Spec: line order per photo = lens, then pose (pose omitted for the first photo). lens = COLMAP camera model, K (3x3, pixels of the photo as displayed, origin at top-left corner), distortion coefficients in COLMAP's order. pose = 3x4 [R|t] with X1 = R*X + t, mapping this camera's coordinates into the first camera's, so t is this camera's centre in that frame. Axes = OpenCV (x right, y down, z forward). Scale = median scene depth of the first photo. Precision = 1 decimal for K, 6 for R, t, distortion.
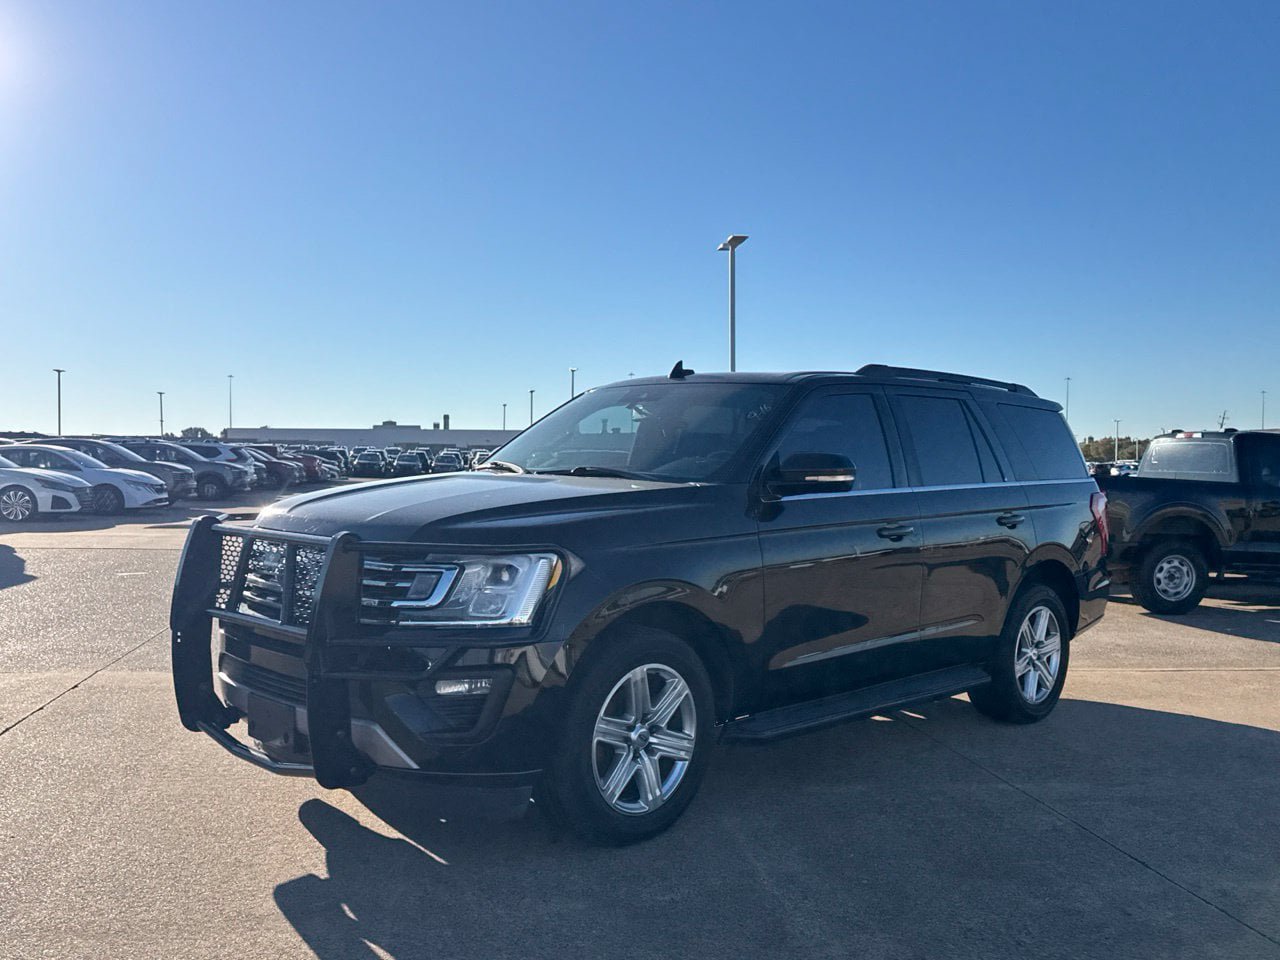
lens RADIAL K [[1103.6, 0, 635.1], [0, 1103.6, 481.3], [0, 0, 1]] dist [0.146480, -0.280459]
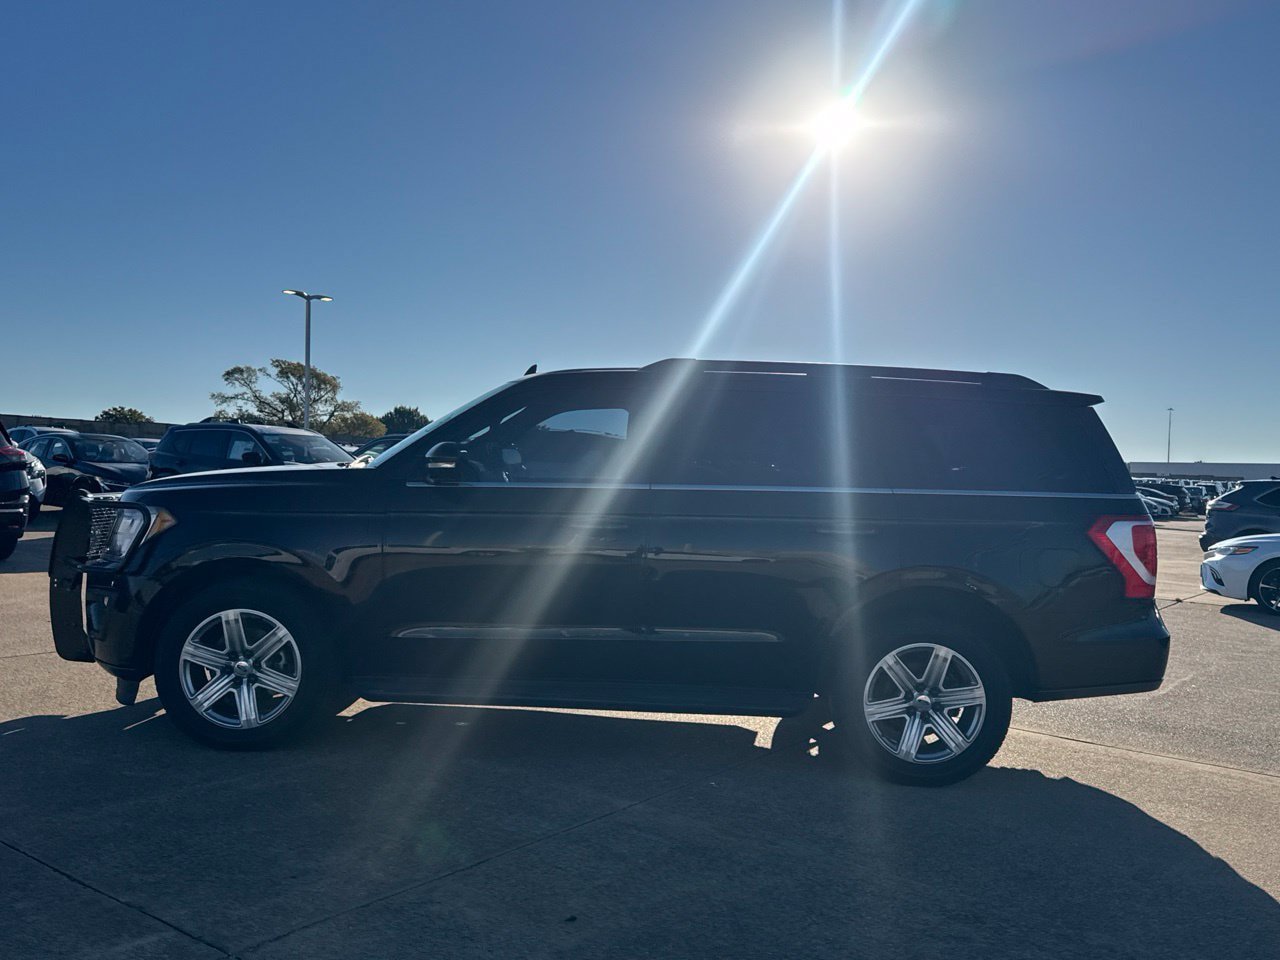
lens RADIAL K [[1108.6, 0, 635.5], [0, 1108.6, 475.2], [0, 0, 1]] dist [0.152825, -0.318468]
pose [[0.709684, 0.016001, -0.704339, 1.089825], [-0.041411, 0.998961, -0.019031, 0.019576], [0.703302, 0.042674, 0.709609, 0.372066]]
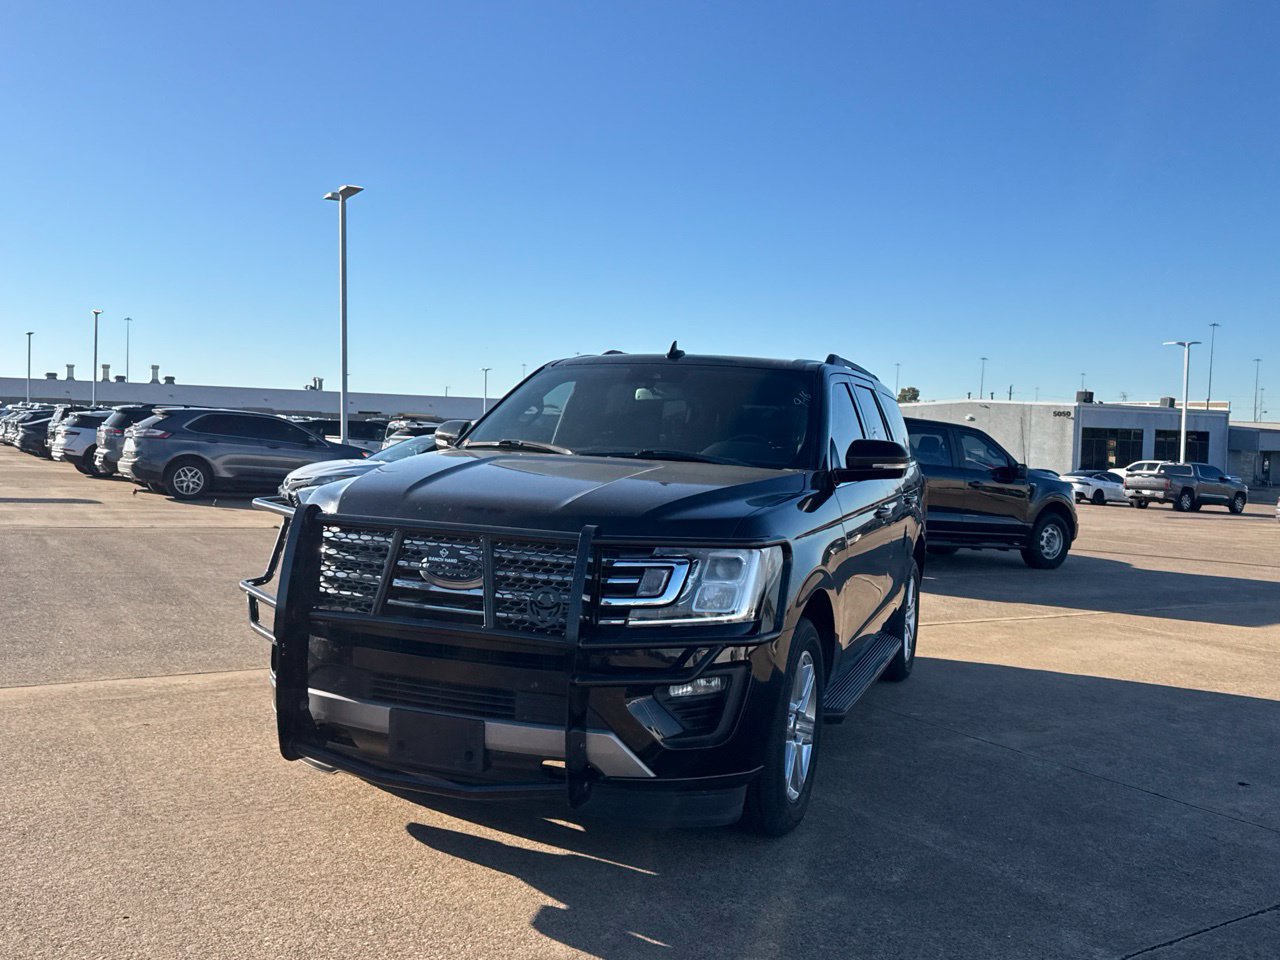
lens RADIAL K [[1108.6, 0, 635.5], [0, 1108.6, 475.2], [0, 0, 1]] dist [0.152825, -0.318468]
pose [[0.912870, 0.007480, 0.408183, -0.489934], [-0.018745, 0.999546, 0.023606, -0.014821], [-0.407820, -0.029201, 0.912595, 0.129589]]
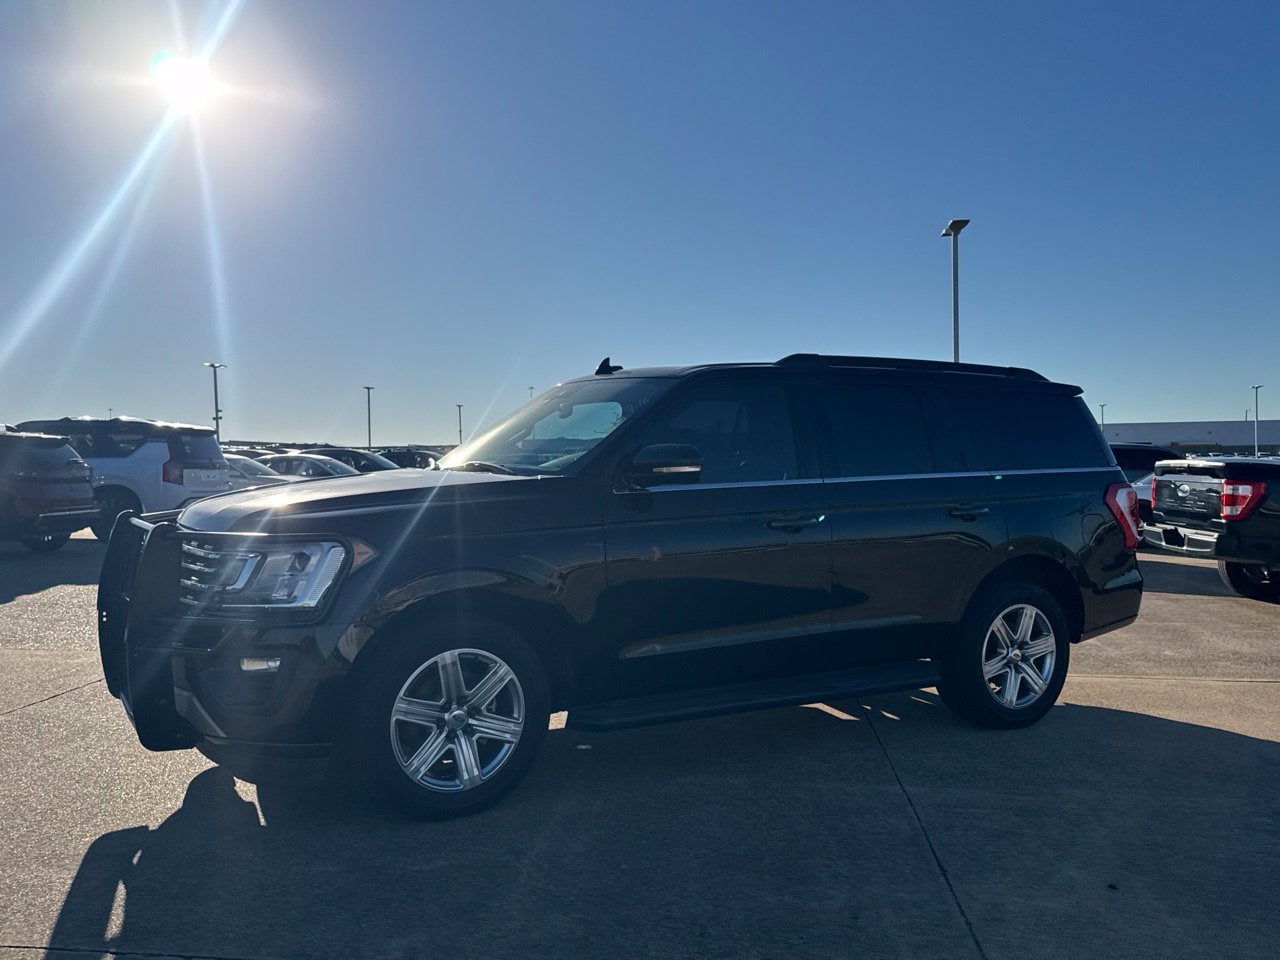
lens RADIAL K [[1109.7, 0, 635.5], [0, 1109.7, 472.4], [0, 0, 1]] dist [0.133180, -0.246476]
pose [[0.969108, -0.015297, -0.246163, 0.393701], [0.013029, 0.999856, -0.010839, 0.010609], [0.246294, 0.007297, 0.969168, 0.014101]]
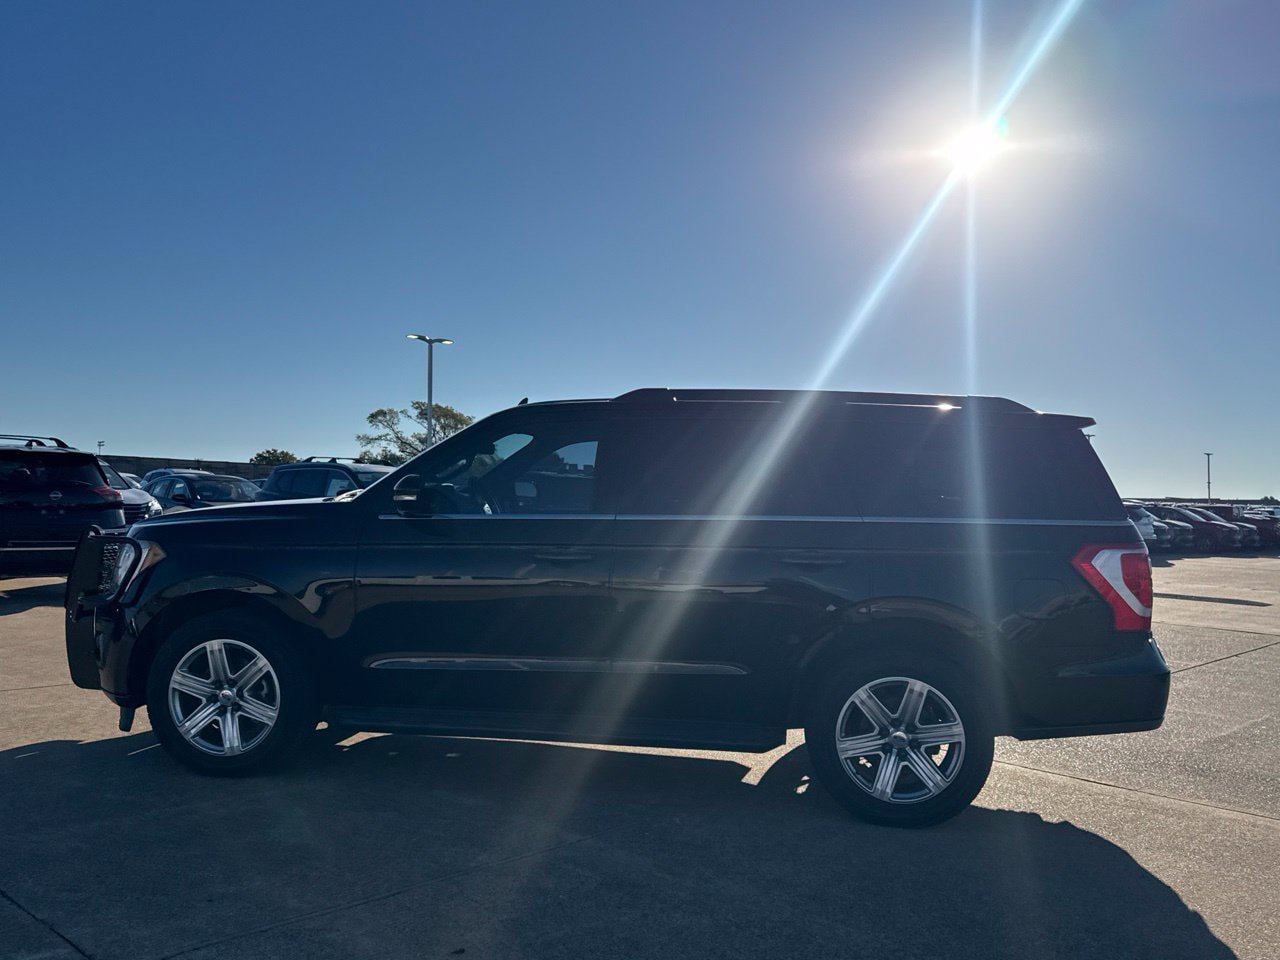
lens RADIAL K [[1109.7, 0, 635.5], [0, 1109.7, 472.4], [0, 0, 1]] dist [0.133180, -0.246476]
pose [[0.621846, -0.017091, -0.782953, 1.200914], [-0.033175, 0.998289, -0.048141, 0.017669], [0.782437, 0.055911, 0.620215, 0.500010]]
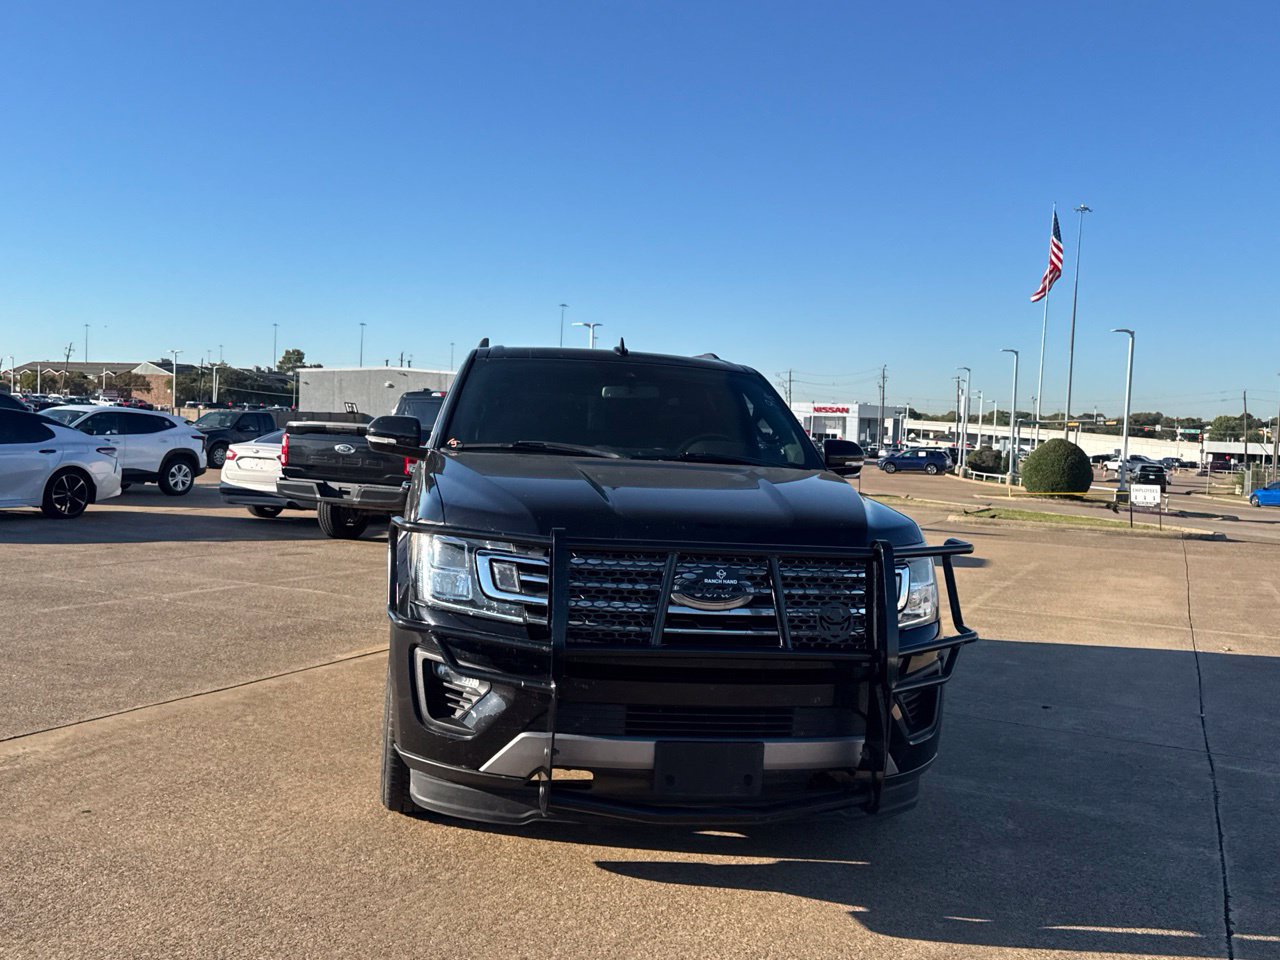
lens RADIAL K [[1112.6, 0, 635.4], [0, 1112.6, 456.1], [0, 0, 1]] dist [0.097110, -0.161745]
pose [[0.575125, -0.009877, 0.818006, -0.946155], [-0.022396, 0.999362, 0.027813, -0.039148], [-0.817759, -0.034316, 0.574537, 0.515928]]
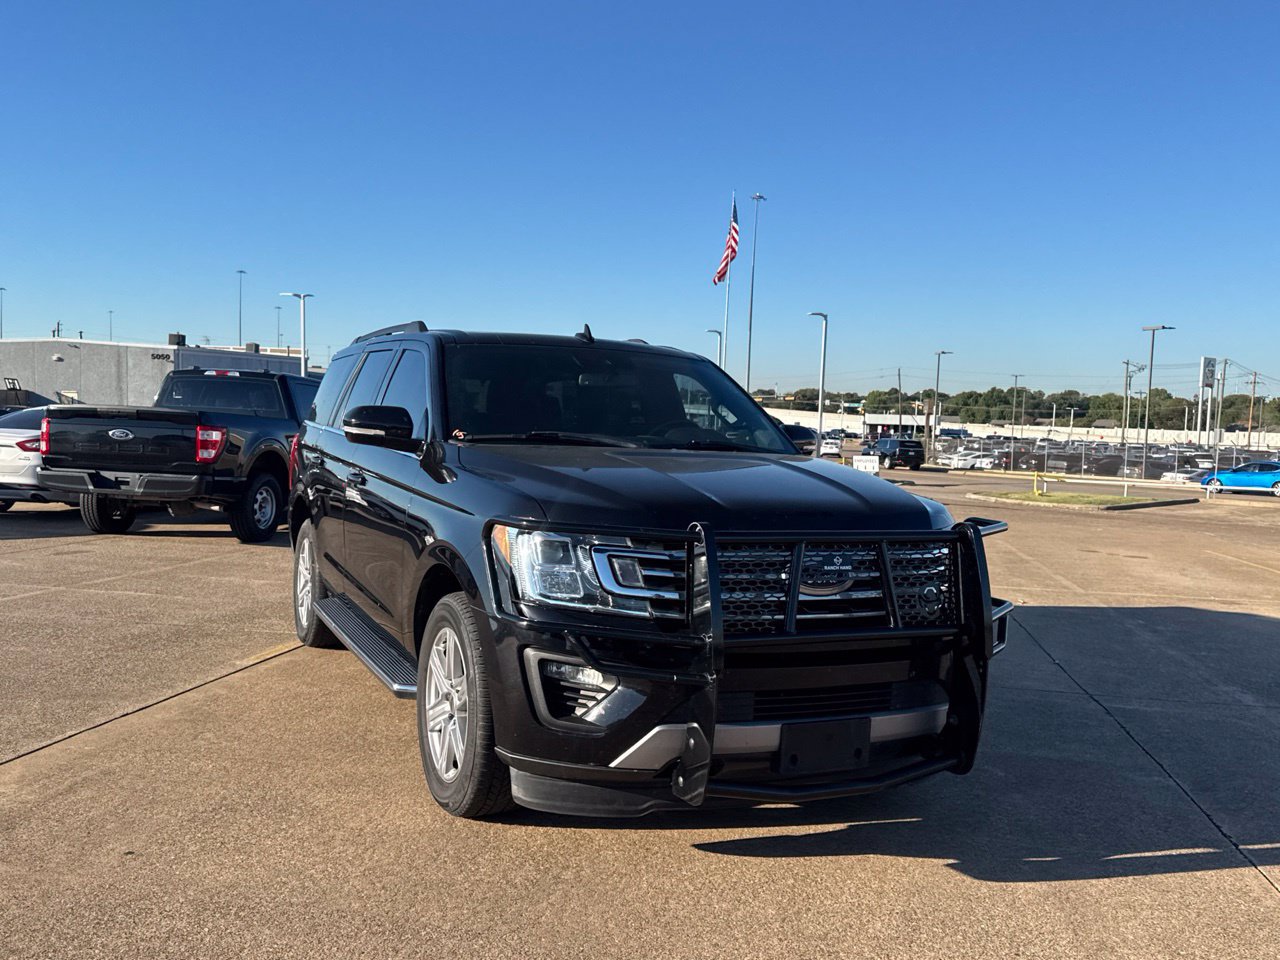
lens RADIAL K [[1109.9, 0, 631.8], [0, 1109.9, 486.8], [0, 0, 1]] dist [0.144508, -0.274138]
pose [[0.339151, -0.062228, 0.938672, -1.082671], [-0.015642, 0.997299, 0.071766, -0.045889], [-0.940602, -0.039022, 0.337261, 0.774793]]
